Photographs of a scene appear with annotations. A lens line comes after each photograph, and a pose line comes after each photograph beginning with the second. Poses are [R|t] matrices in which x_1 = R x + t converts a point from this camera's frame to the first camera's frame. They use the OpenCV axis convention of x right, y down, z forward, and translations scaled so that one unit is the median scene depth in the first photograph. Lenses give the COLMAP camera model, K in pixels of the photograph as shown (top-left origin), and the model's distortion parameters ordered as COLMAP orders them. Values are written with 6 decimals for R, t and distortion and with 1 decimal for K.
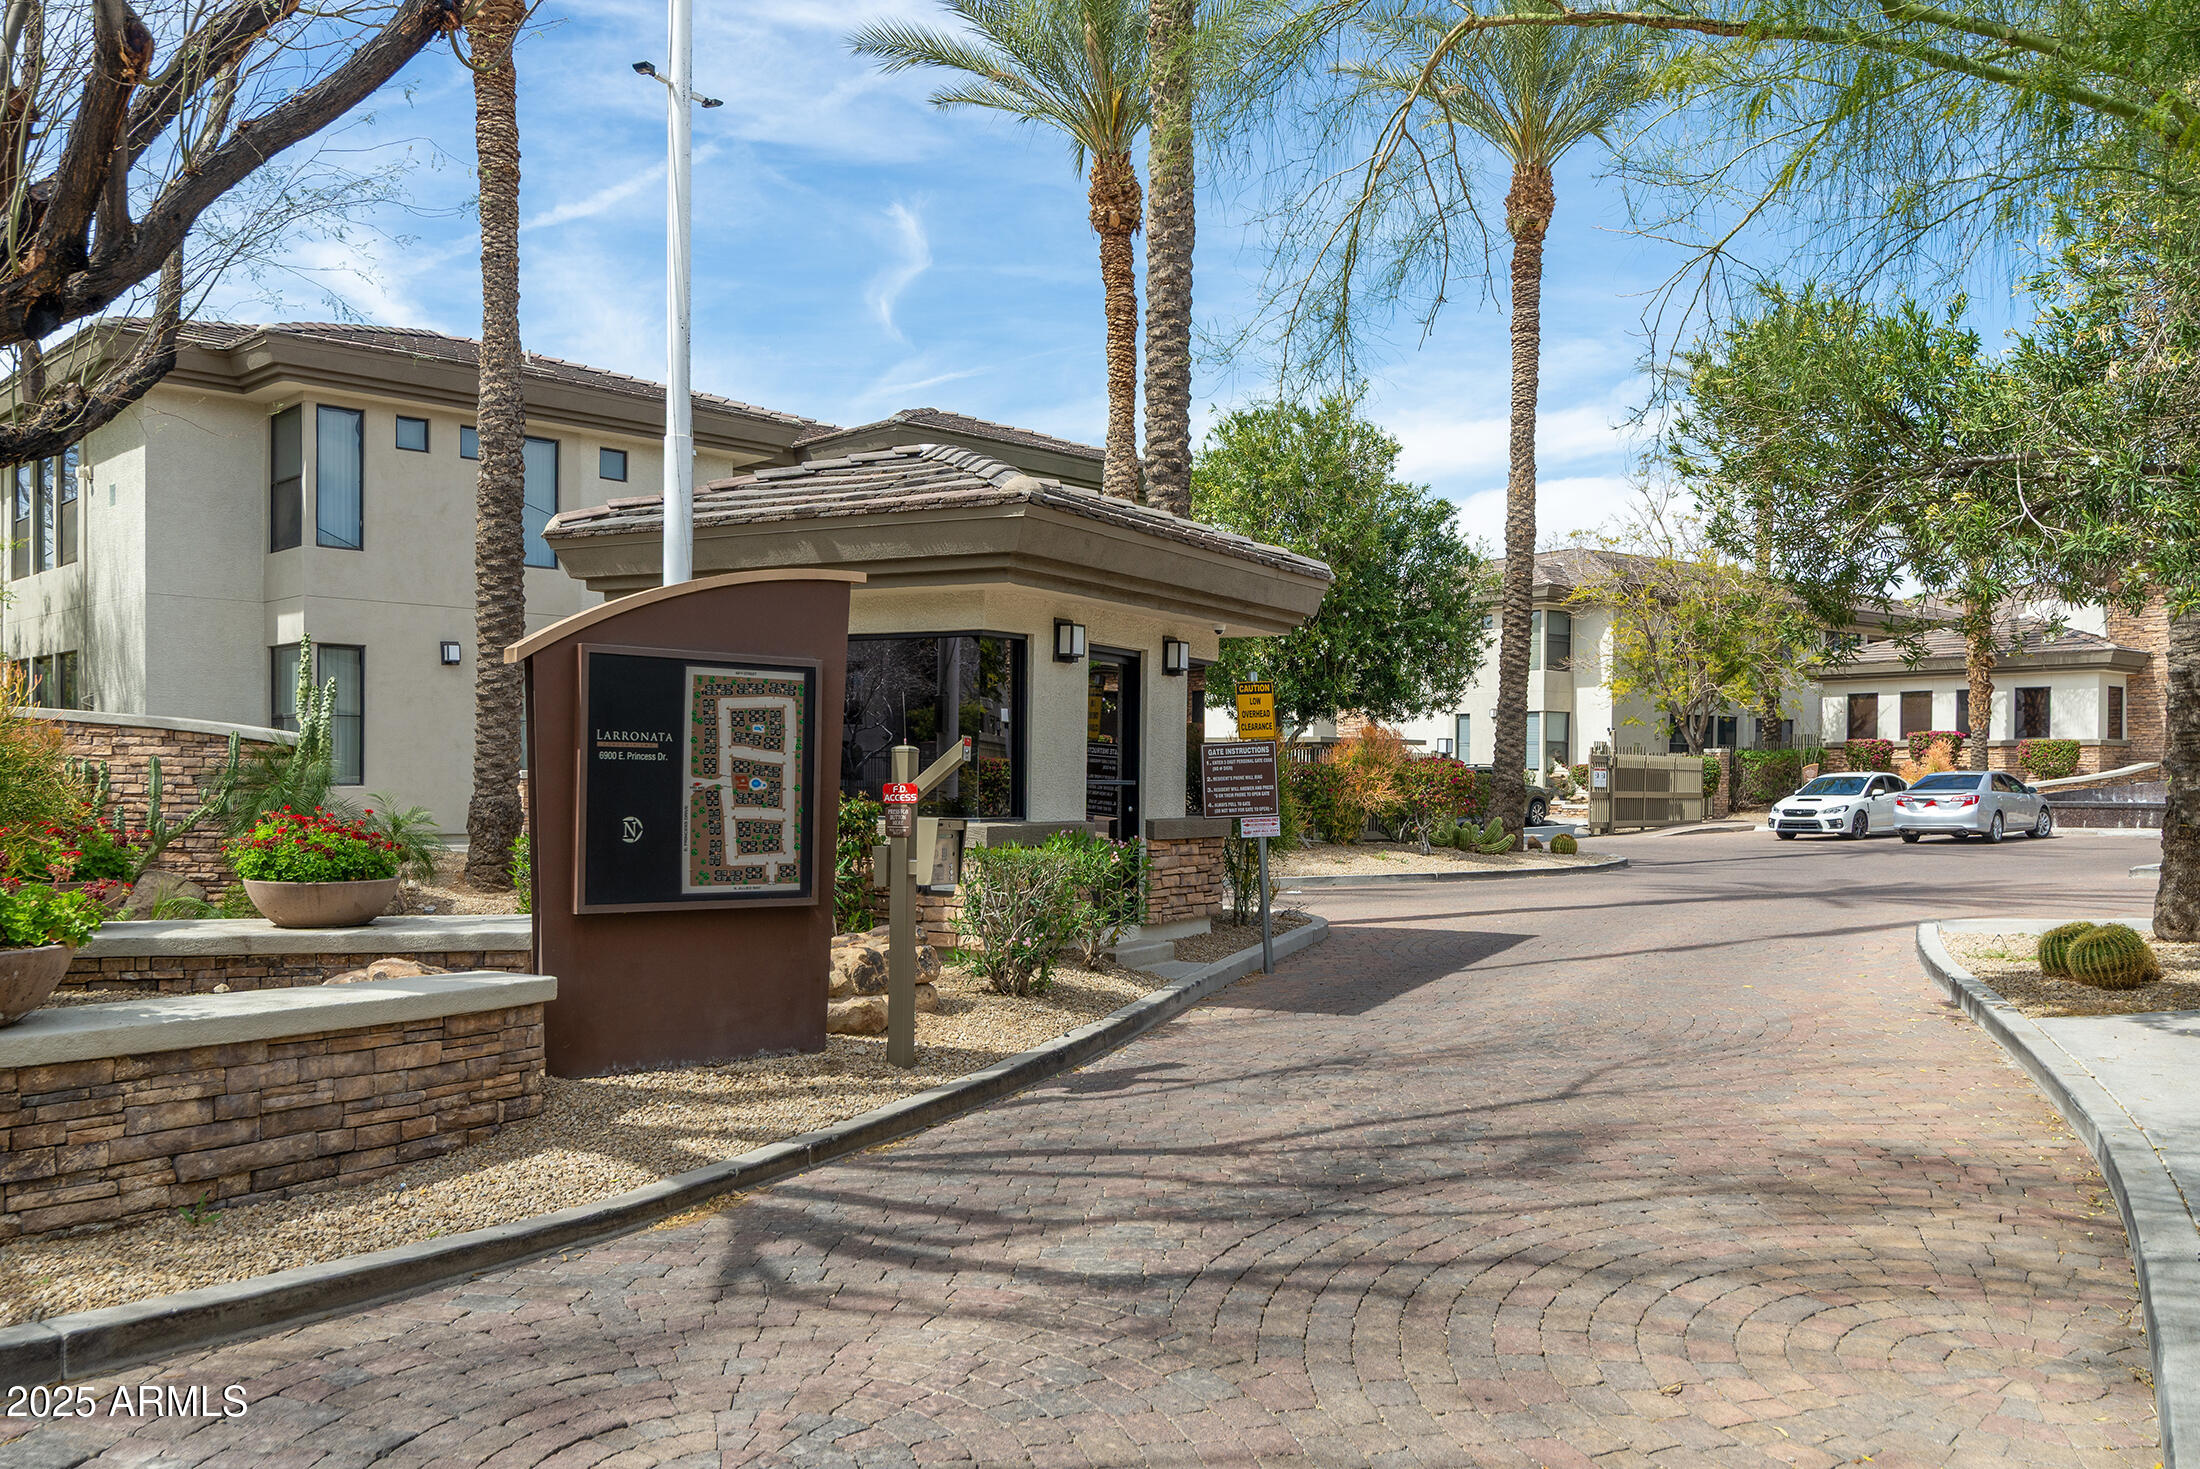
lens RADIAL K [[1829.8, 0, 1118.1], [0, 1829.8, 812.5], [0, 0, 1]] dist [0.005170, -0.000669]
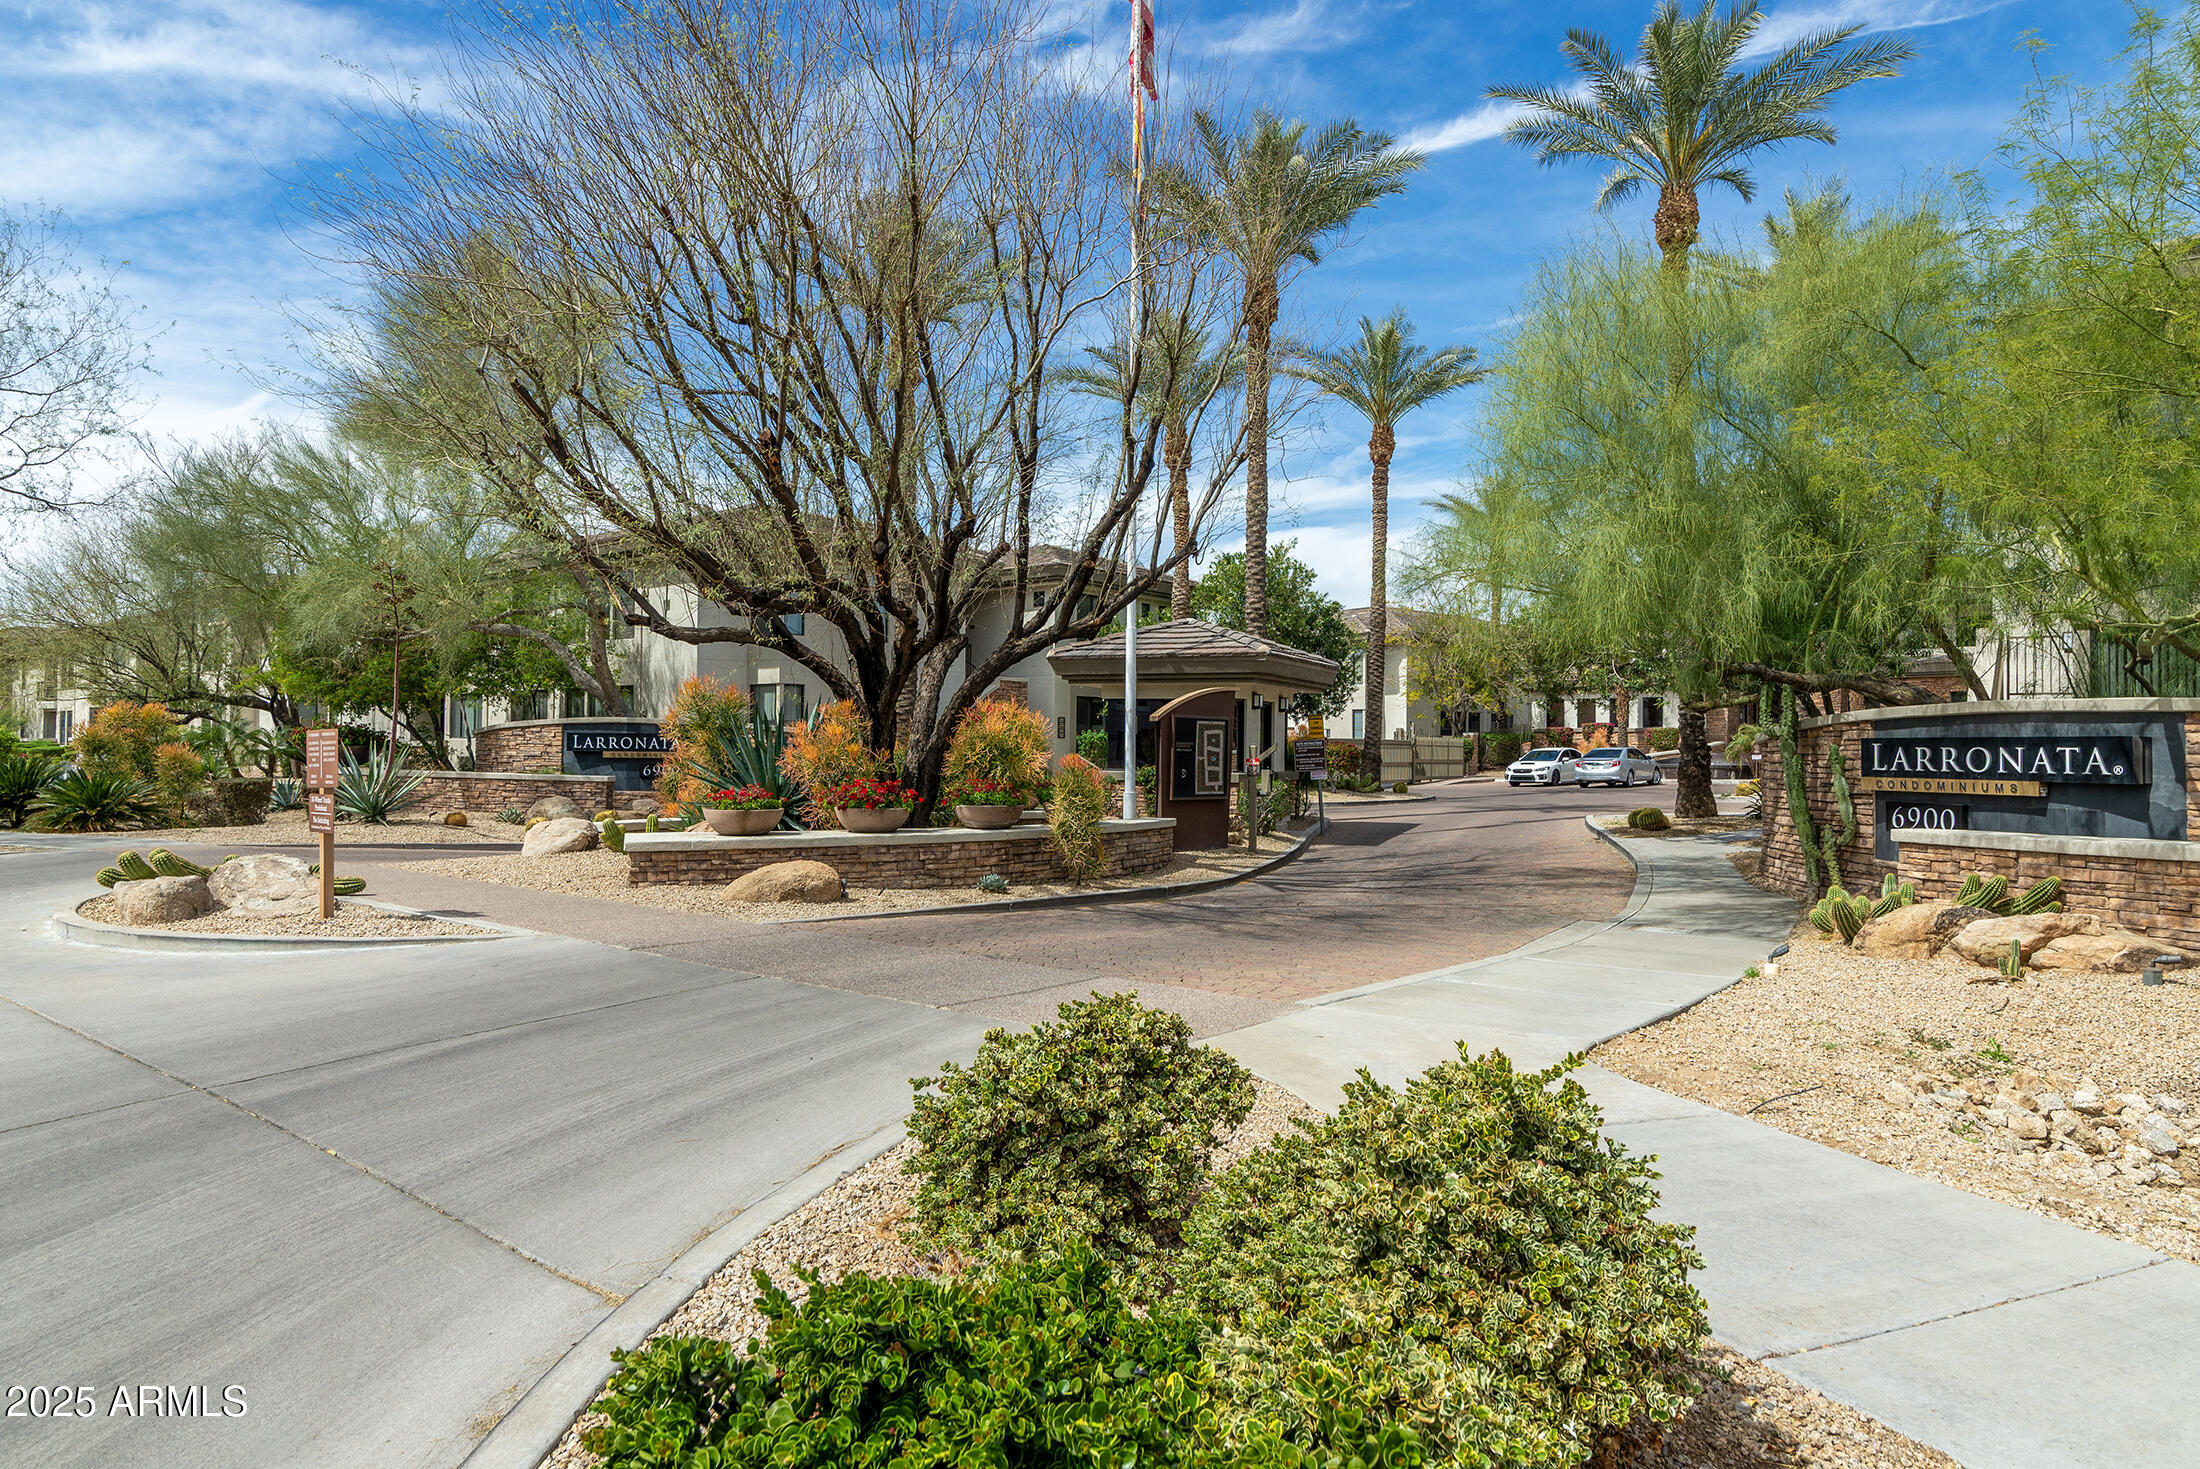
lens RADIAL K [[1384.2, 0, 1098.1], [0, 1384.2, 735.2], [0, 0, 1]] dist [0.002985, 0.000304]
pose [[0.997549, -0.000019, 0.069968, -0.129443], [0.001986, 0.999605, -0.028040, 0.002317], [-0.069940, 0.028110, 0.997155, -0.303391]]
